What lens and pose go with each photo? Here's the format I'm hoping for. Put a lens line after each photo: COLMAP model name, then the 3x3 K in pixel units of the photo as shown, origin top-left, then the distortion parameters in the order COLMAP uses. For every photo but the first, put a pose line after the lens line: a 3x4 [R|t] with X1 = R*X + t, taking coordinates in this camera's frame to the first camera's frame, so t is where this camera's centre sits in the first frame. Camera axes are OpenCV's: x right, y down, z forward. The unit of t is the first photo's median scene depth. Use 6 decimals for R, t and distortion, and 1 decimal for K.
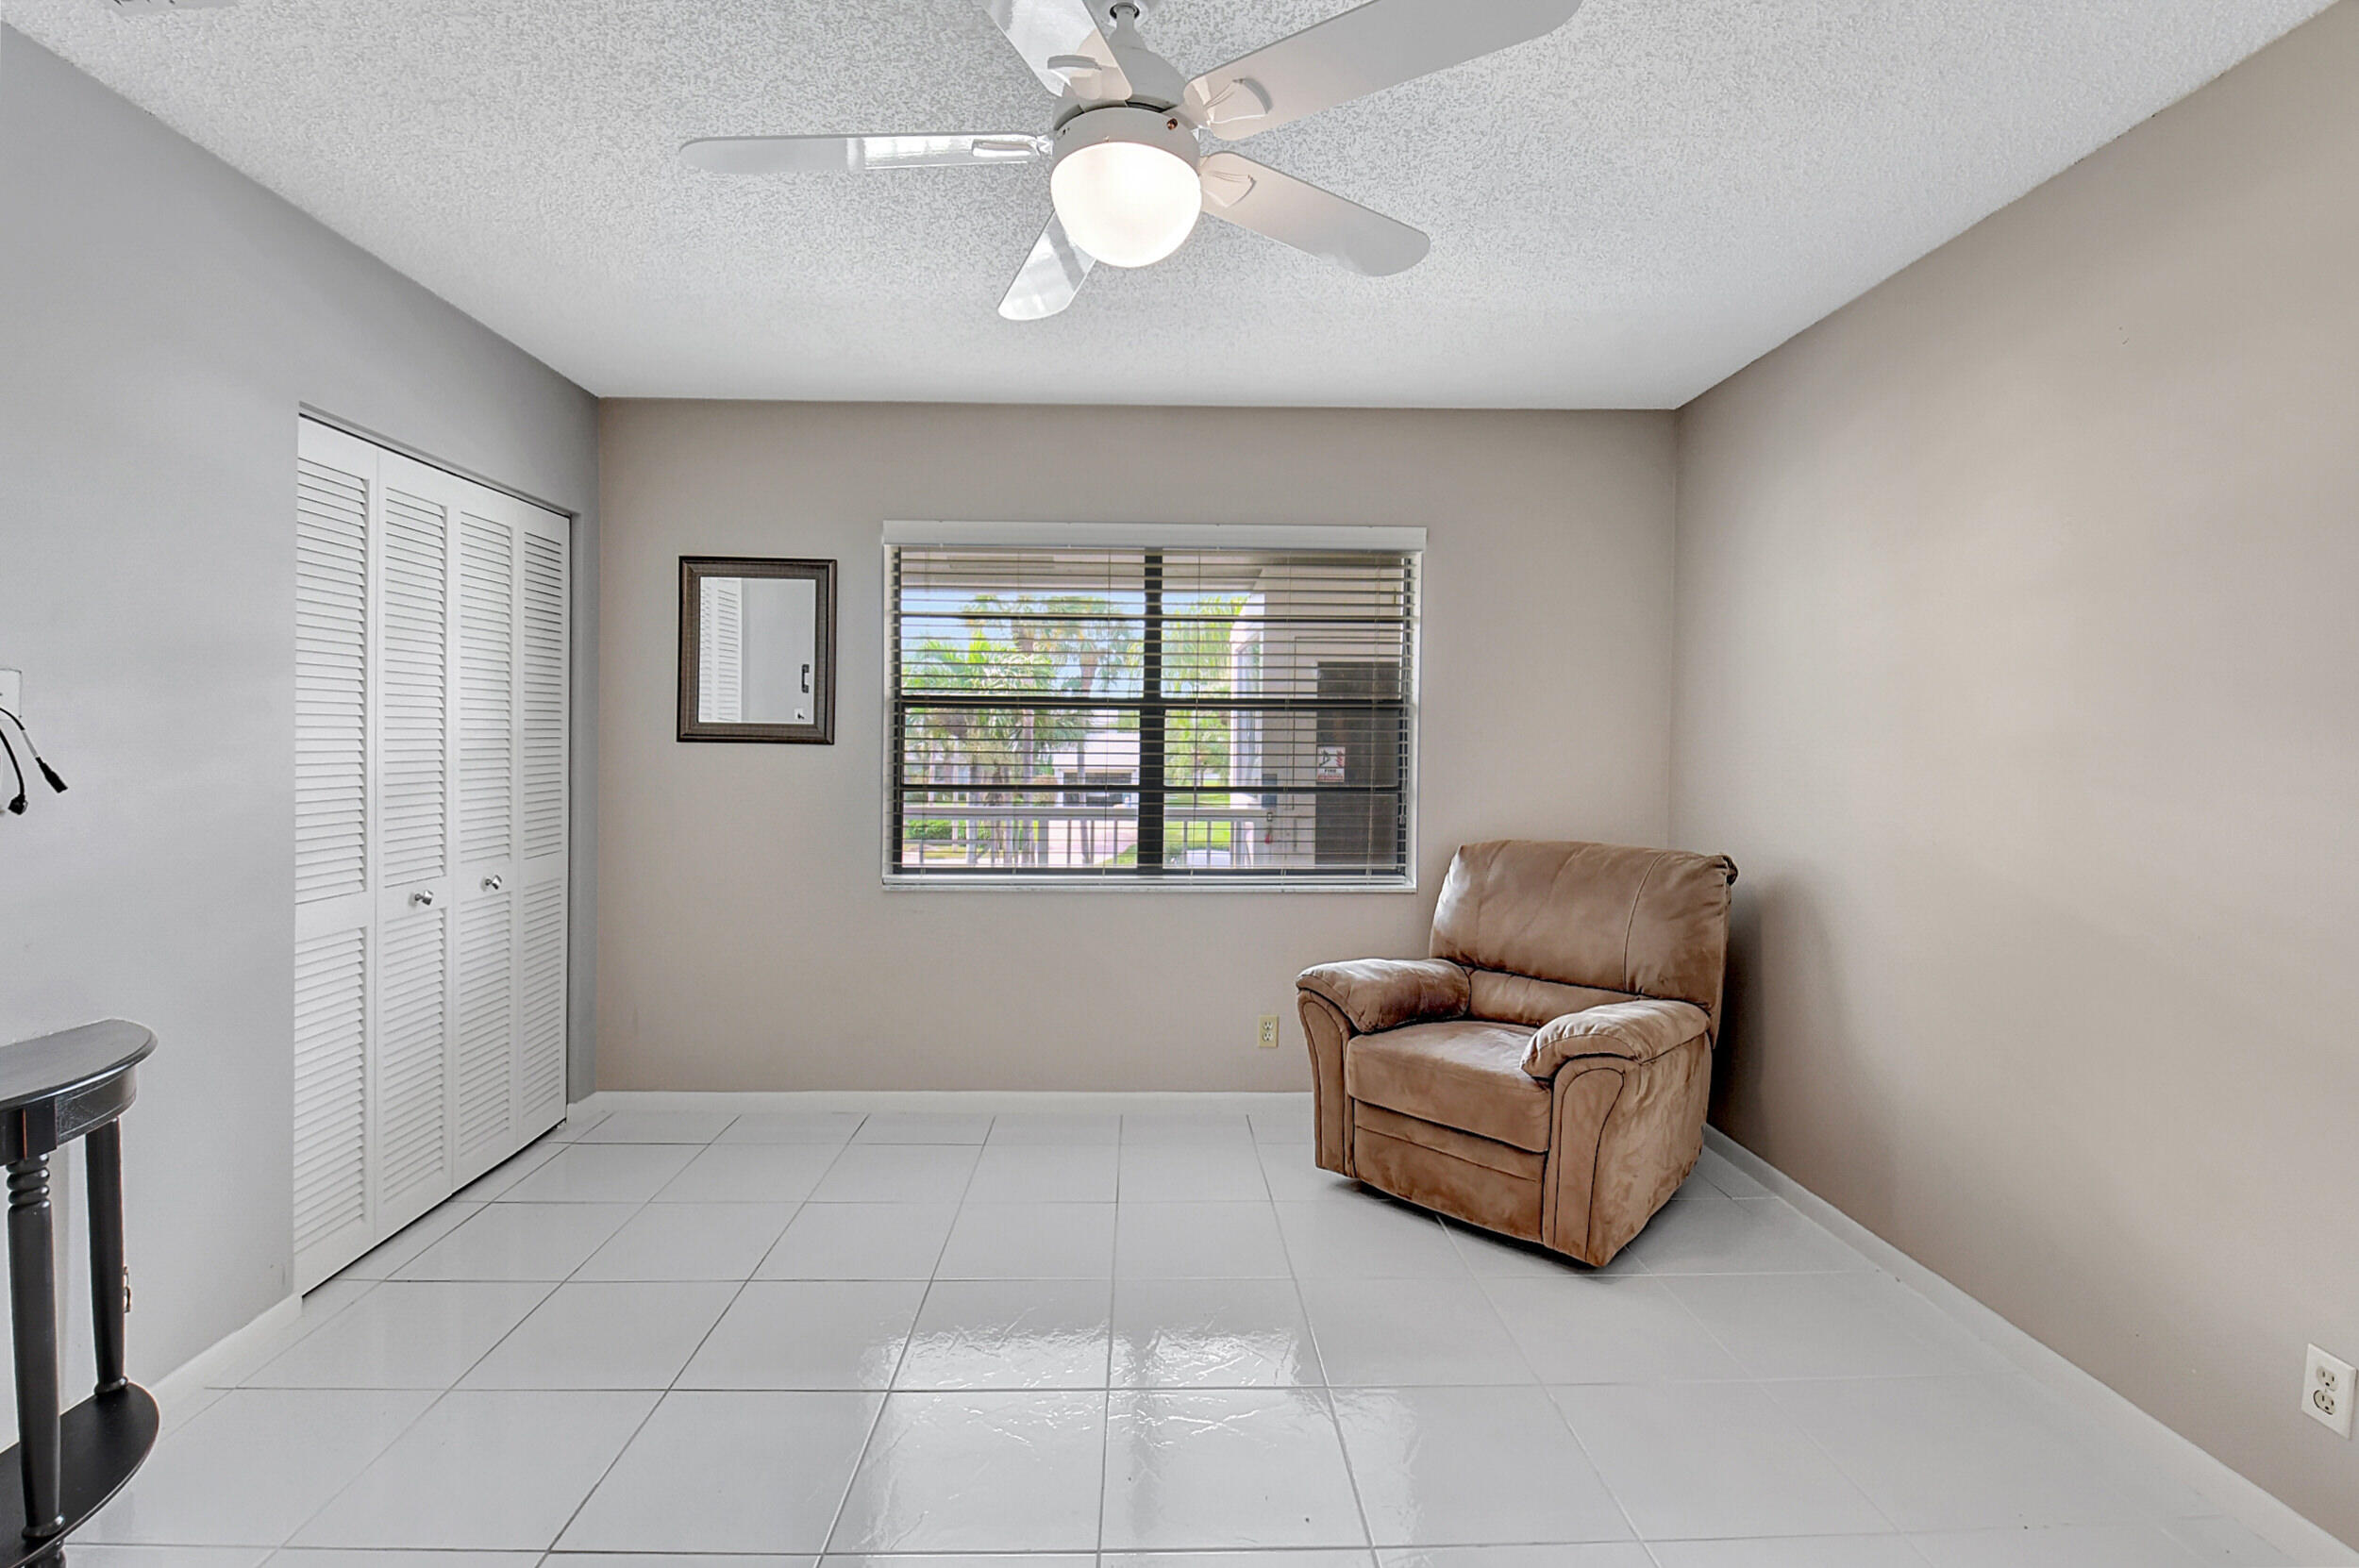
lens RADIAL K [[1069.1, 0, 1166.7], [0, 1069.1, 771.1], [0, 0, 1]] dist [0.001523, -0.014345]
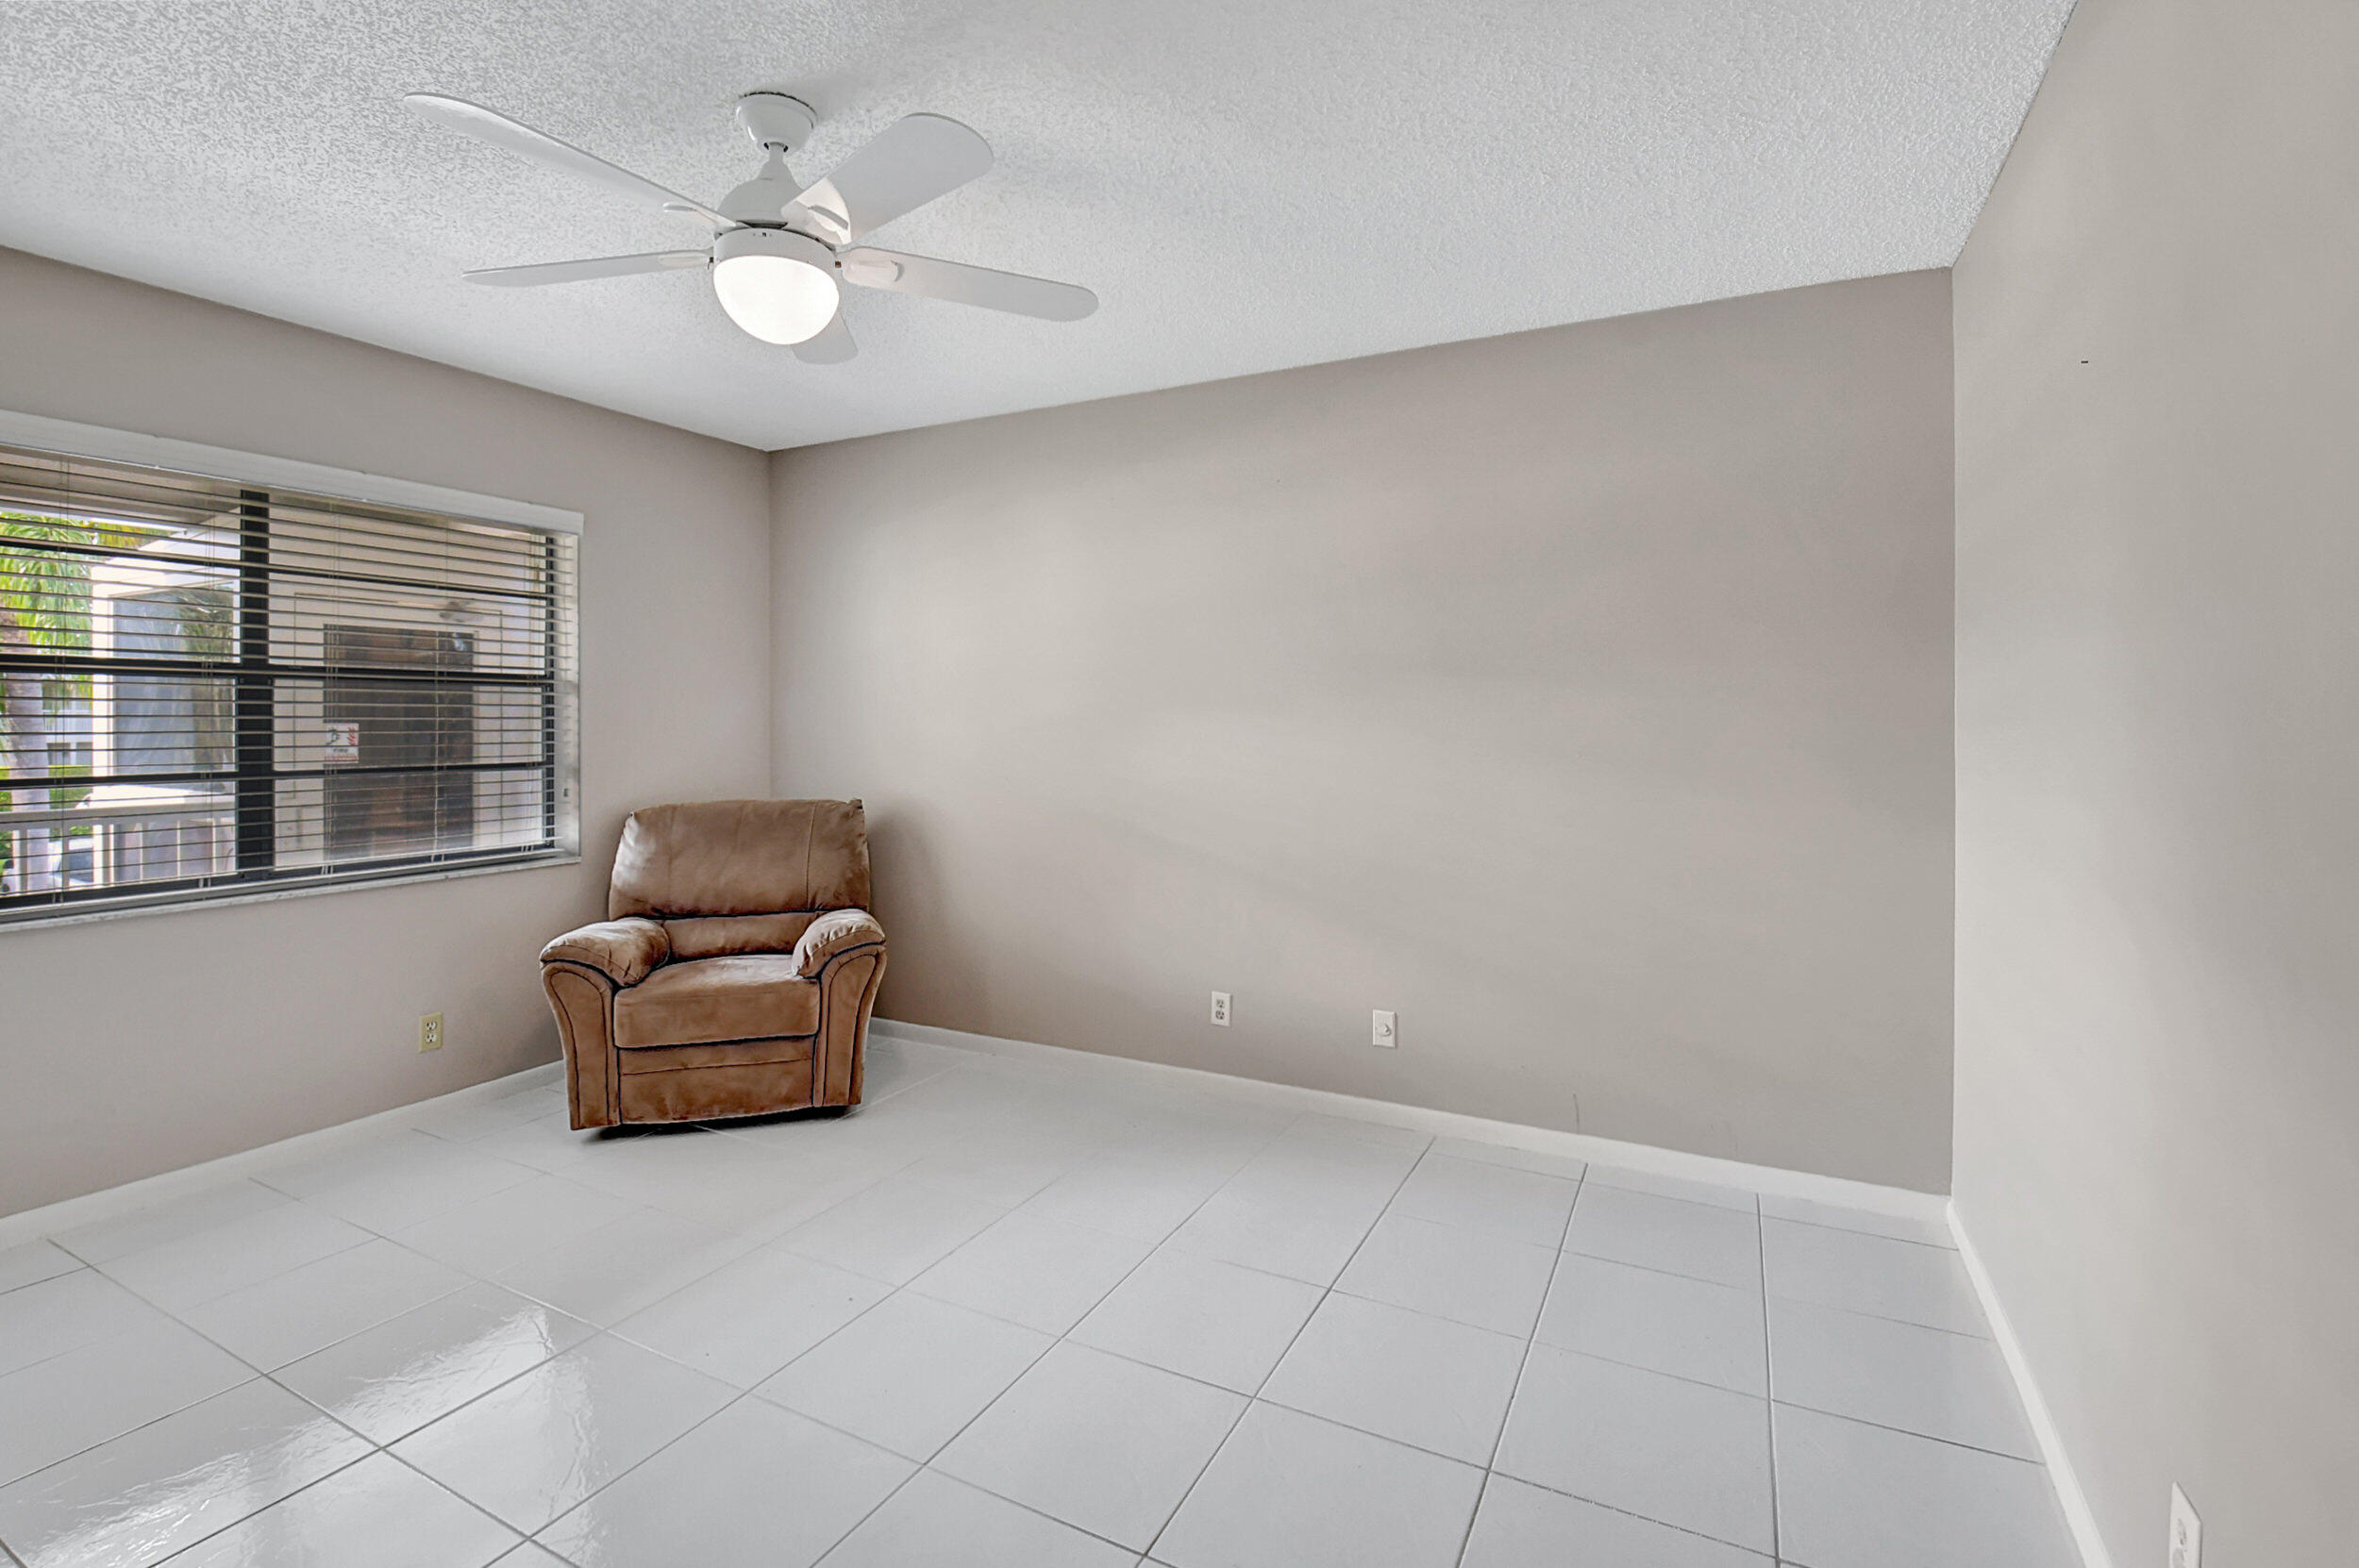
lens RADIAL K [[1052.9, 0, 1187.9], [0, 1052.9, 731.9], [0, 0, 1]] dist [-0.001336, -0.000679]
pose [[0.472322, -0.014440, 0.881308, -0.413137], [0.024014, 0.999705, 0.003510, -0.002376], [-0.881099, 0.019506, 0.472530, -0.008647]]
